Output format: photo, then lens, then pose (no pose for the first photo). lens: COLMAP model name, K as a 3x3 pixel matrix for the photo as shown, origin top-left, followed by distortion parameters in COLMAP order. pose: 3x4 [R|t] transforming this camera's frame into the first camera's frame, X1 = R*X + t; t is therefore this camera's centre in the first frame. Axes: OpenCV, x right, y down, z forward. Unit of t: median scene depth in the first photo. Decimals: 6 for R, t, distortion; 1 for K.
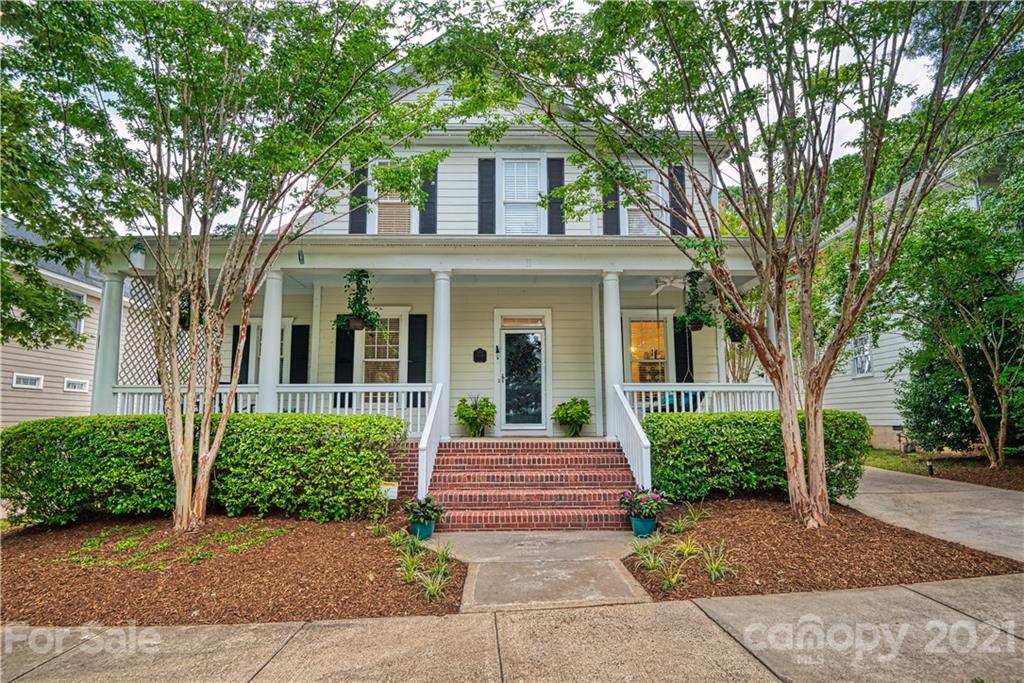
lens RADIAL K [[497.9, 0, 513.3], [0, 497.9, 355.2], [0, 0, 1]] dist [-0.005076, -0.028036]
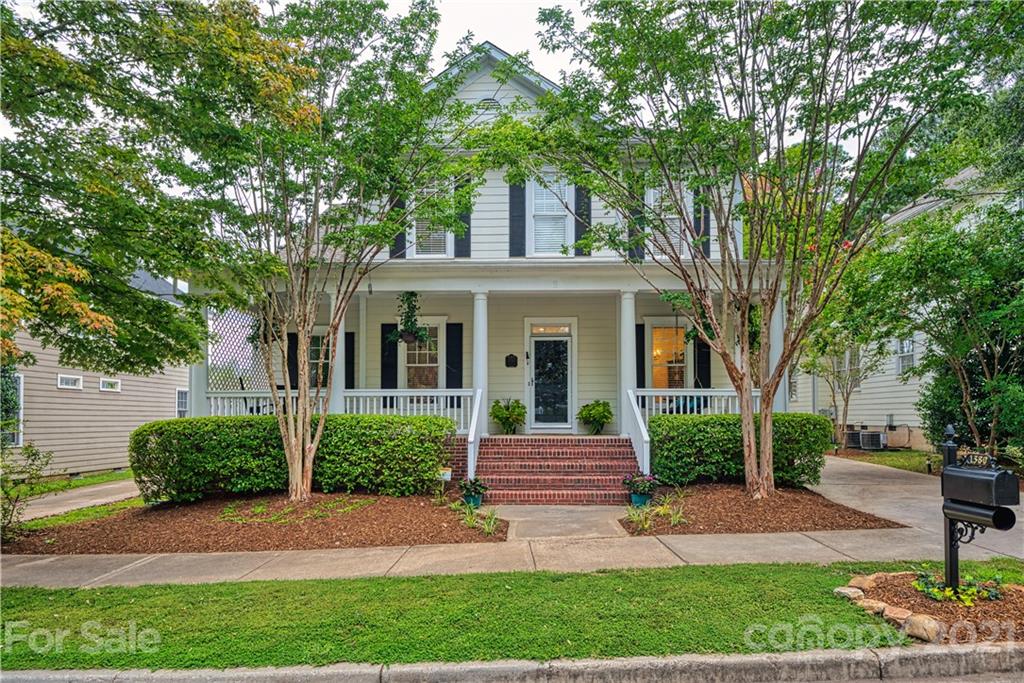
lens RADIAL K [[597.7, 0, 507.9], [0, 597.7, 404.9], [0, 0, 1]] dist [0.000248, -0.000654]
pose [[0.998257, 0.001929, -0.058981, 0.004697], [0.004433, 0.994190, 0.107544, -0.070703], [0.058845, -0.107618, 0.992449, -0.498771]]
